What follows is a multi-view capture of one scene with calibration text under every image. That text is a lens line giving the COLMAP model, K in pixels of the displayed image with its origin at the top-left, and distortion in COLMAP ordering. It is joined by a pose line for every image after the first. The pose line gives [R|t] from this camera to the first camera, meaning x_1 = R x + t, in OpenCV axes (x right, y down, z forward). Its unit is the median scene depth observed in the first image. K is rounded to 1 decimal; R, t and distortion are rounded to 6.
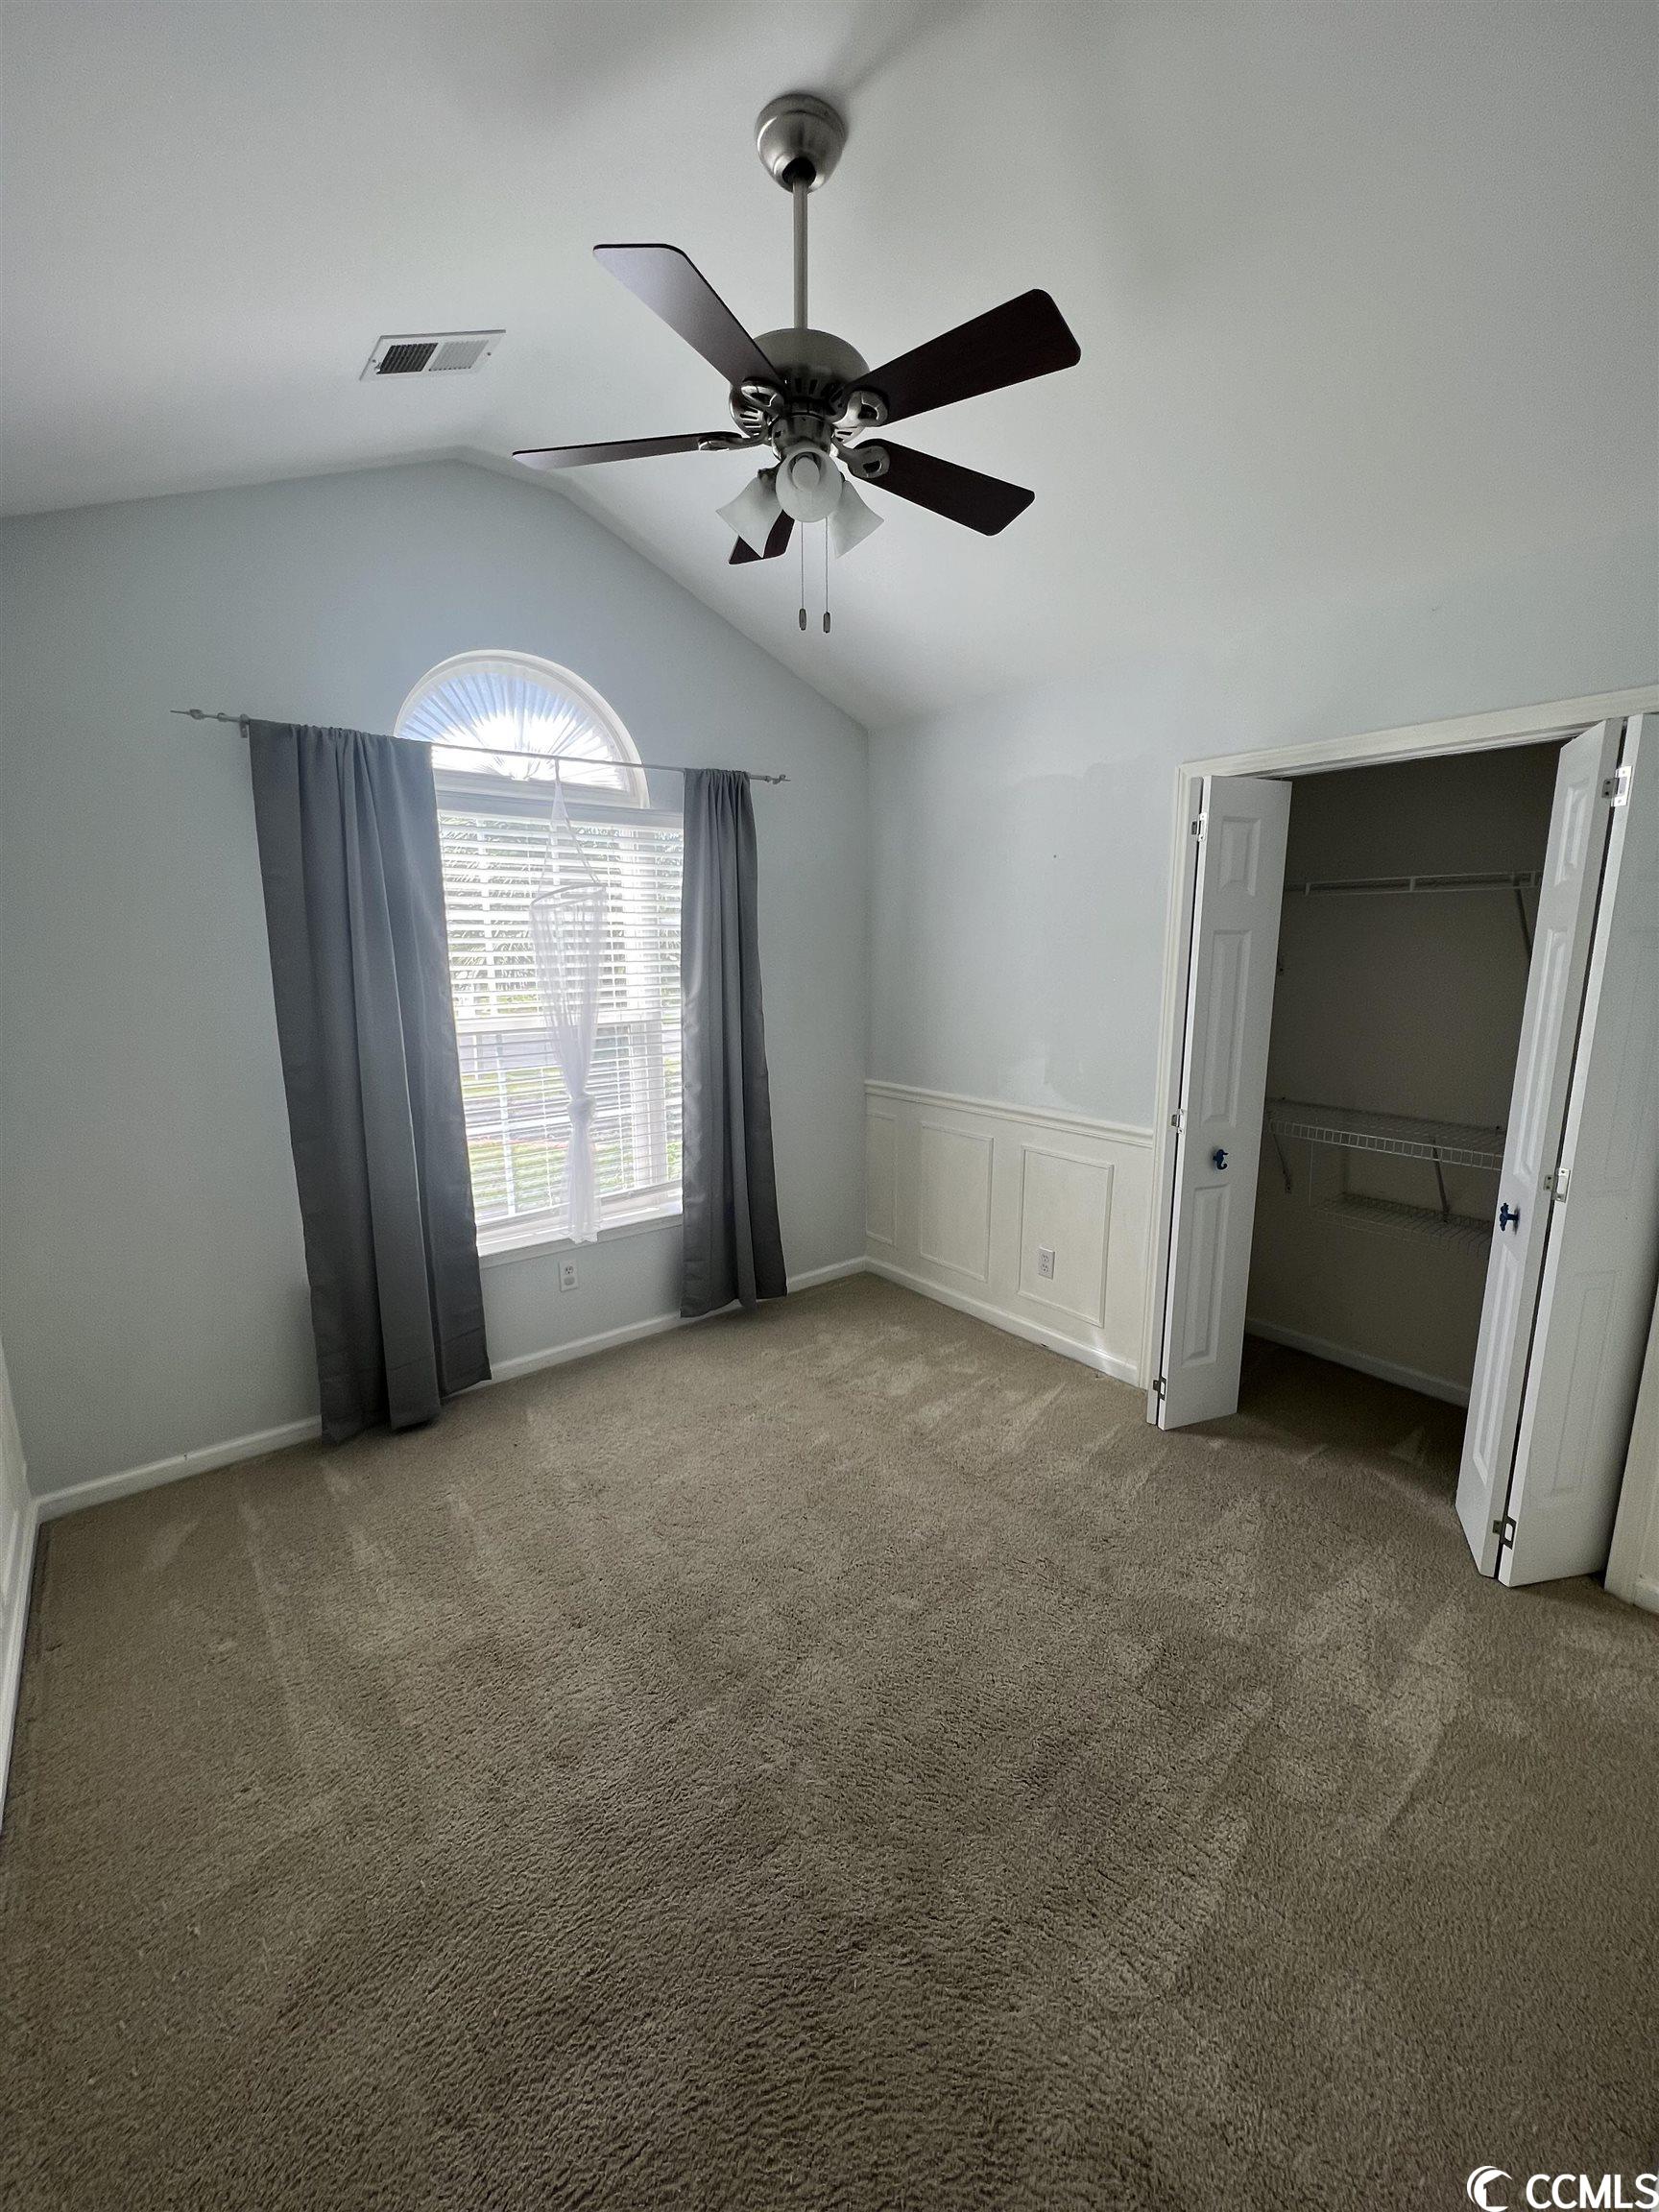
lens RADIAL K [[884.8, 0, 829.5], [0, 884.8, 1106.0], [0, 0, 1]] dist [-0.000213, -0.000269]
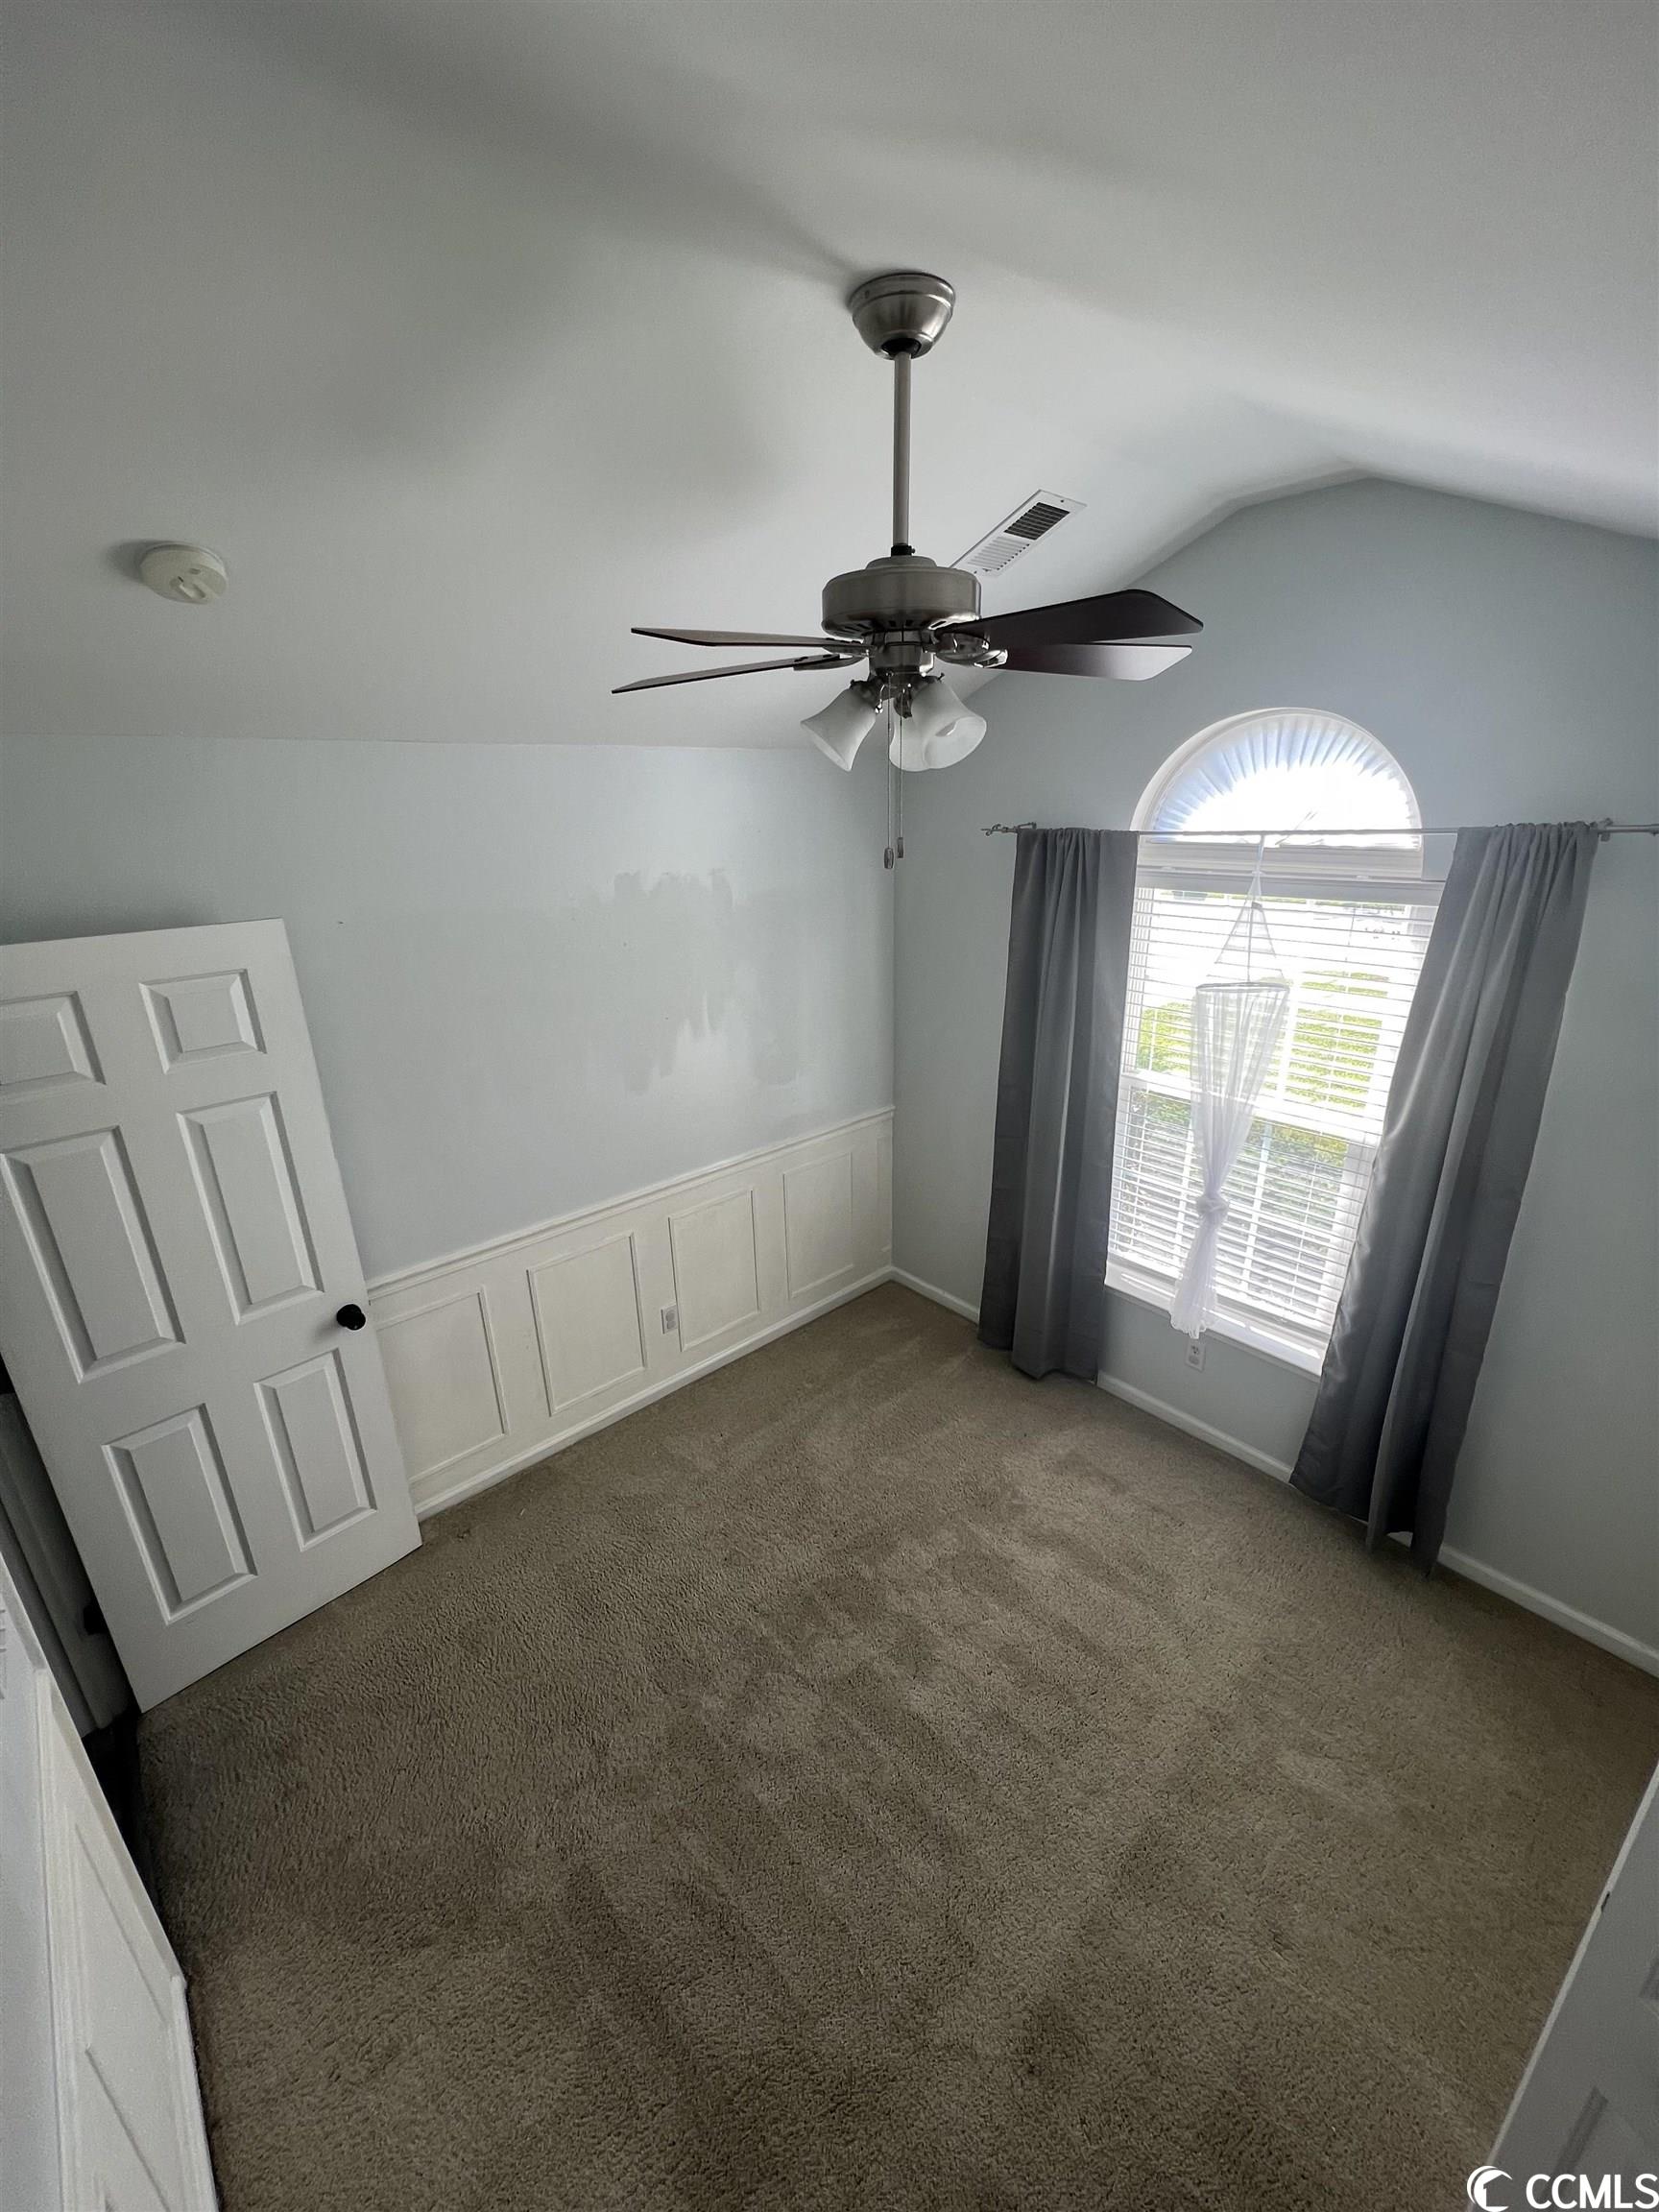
lens RADIAL K [[884.8, 0, 829.5], [0, 884.8, 1106.0], [0, 0, 1]] dist [-0.000213, -0.000269]
pose [[0.063862, 0.336825, -0.939399, 0.633179], [-0.162606, 0.932253, 0.323208, -0.395049], [0.984622, 0.132111, 0.114305, 0.576661]]
